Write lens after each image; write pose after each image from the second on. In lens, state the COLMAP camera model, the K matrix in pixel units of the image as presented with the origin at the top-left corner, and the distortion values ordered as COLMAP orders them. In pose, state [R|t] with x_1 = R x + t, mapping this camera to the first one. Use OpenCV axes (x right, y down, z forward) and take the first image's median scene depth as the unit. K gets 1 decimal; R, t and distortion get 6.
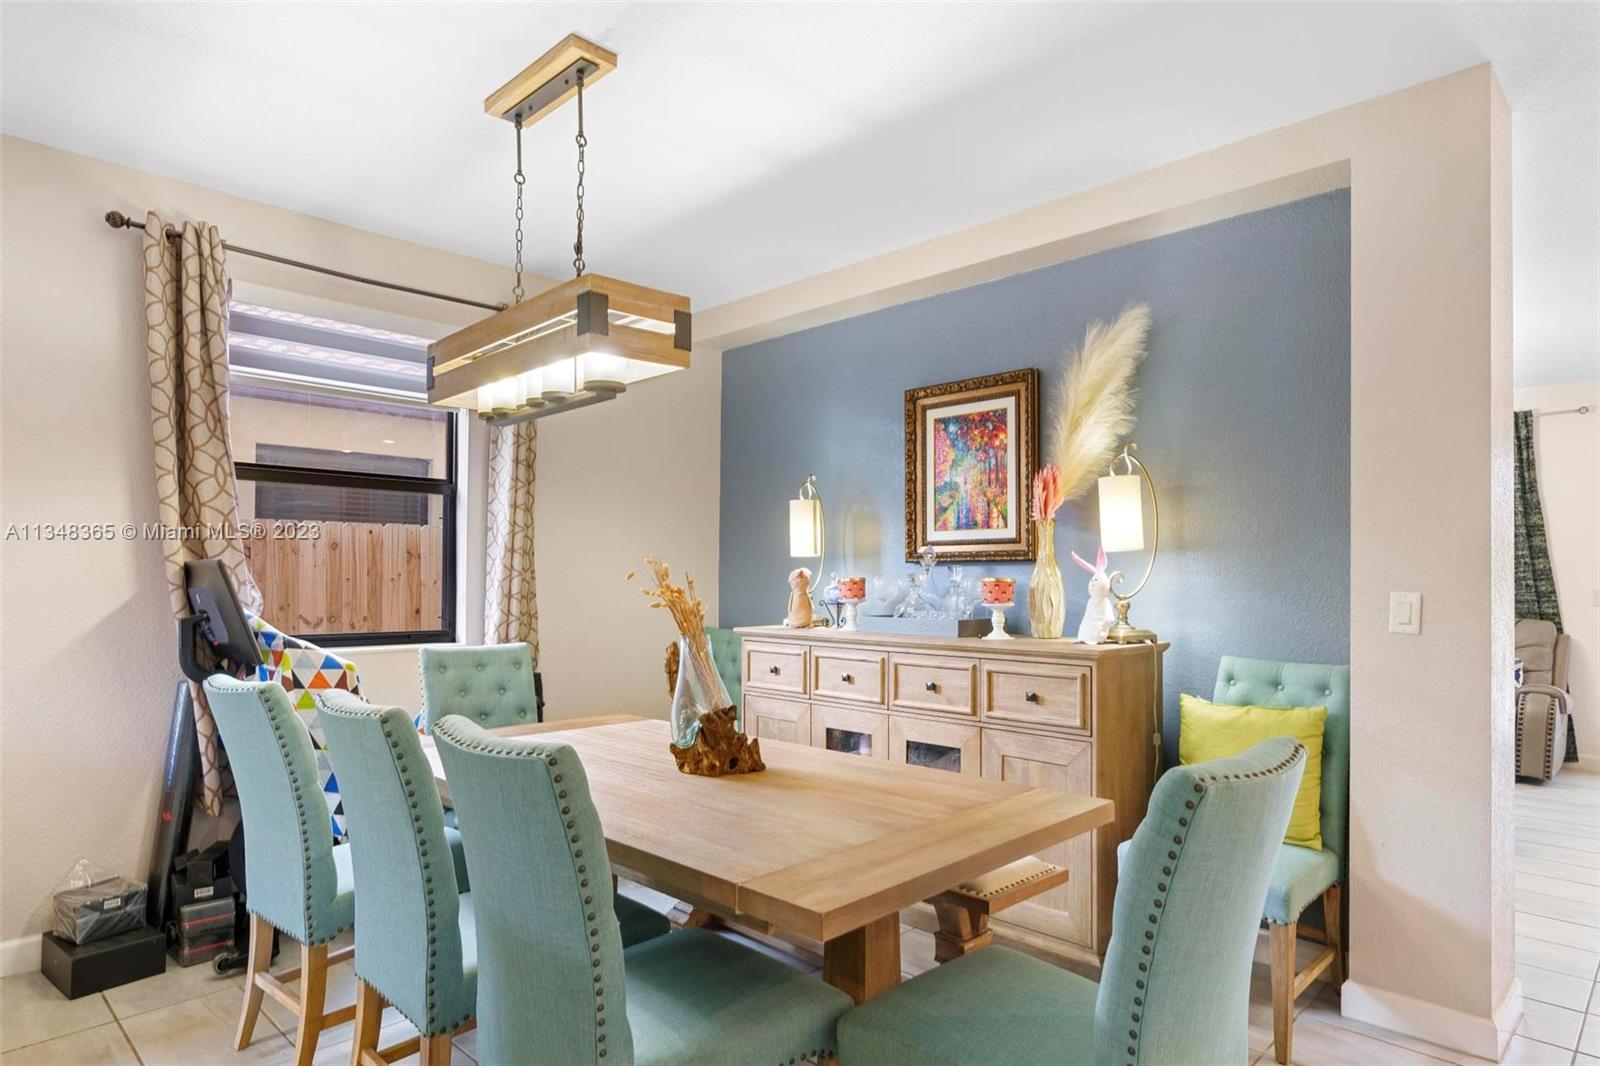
lens RADIAL K [[926.4, 0, 800.2], [0, 926.4, 567.9], [0, 0, 1]] dist [-0.003033, -0.000847]
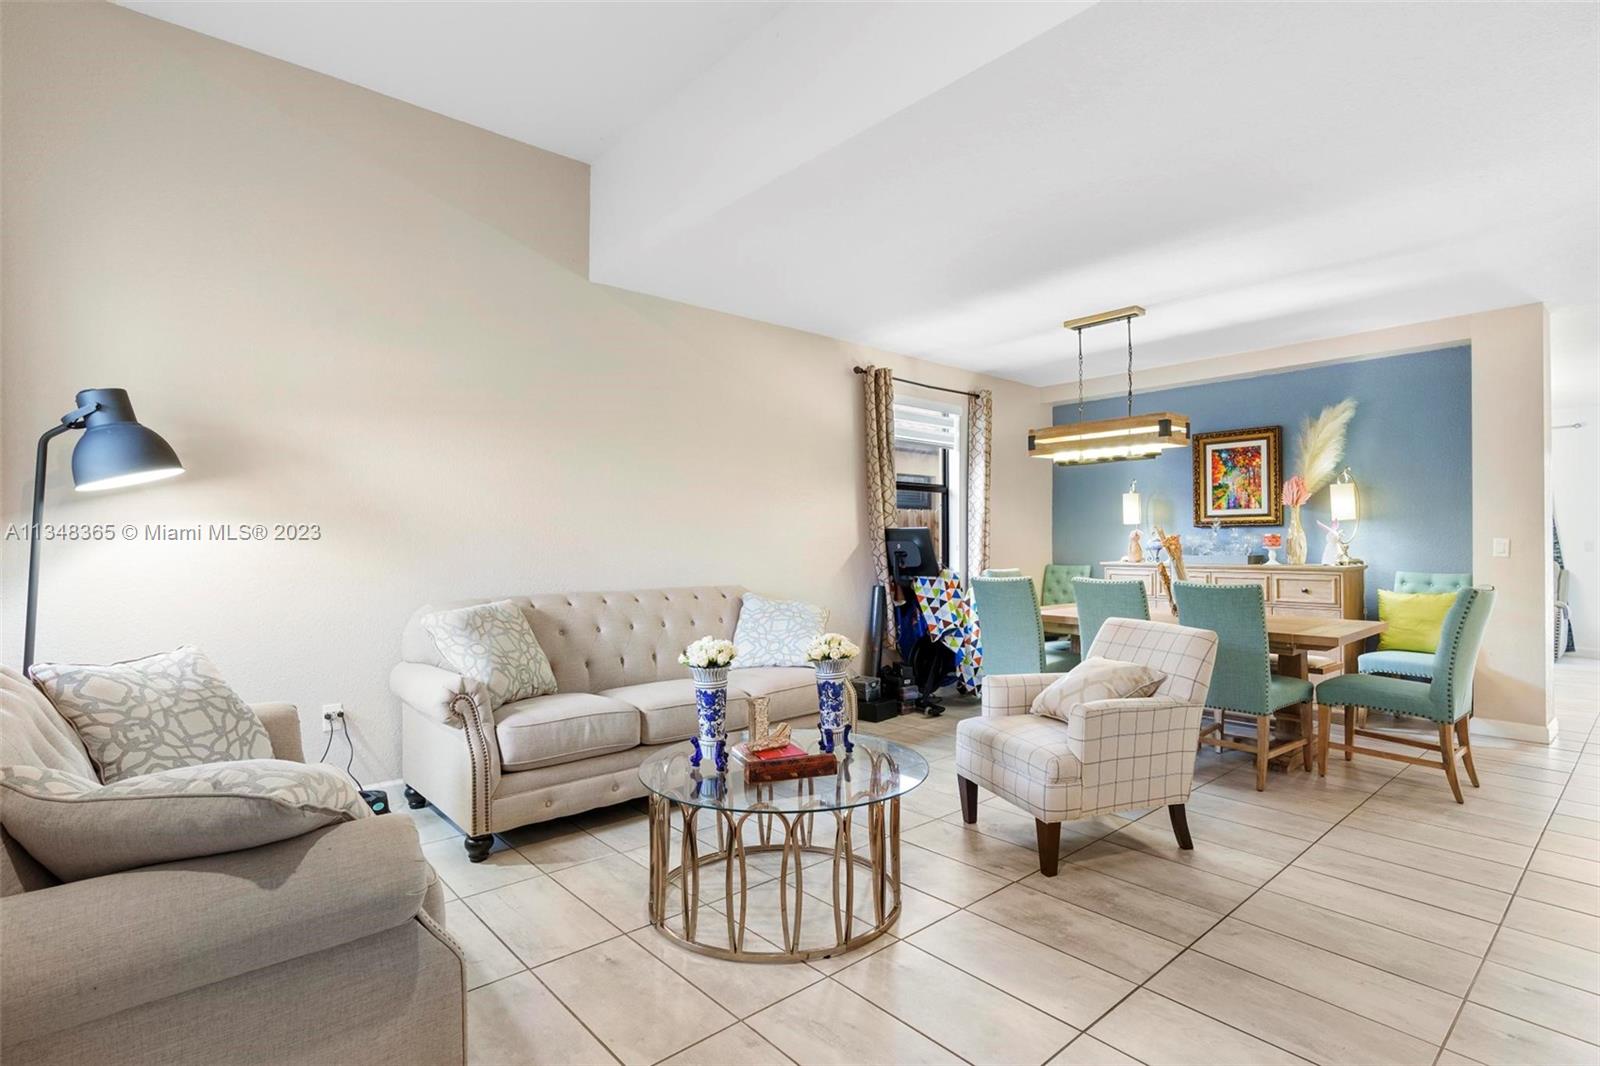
lens RADIAL K [[778.1, 0, 803.0], [0, 778.1, 533.3], [0, 0, 1]] dist [-0.003022, 0.000264]
pose [[0.997389, -0.006689, -0.071907, -0.626562], [0.006708, 0.999978, 0.000028, 0.002385], [0.071905, -0.000510, 0.997411, -0.692194]]
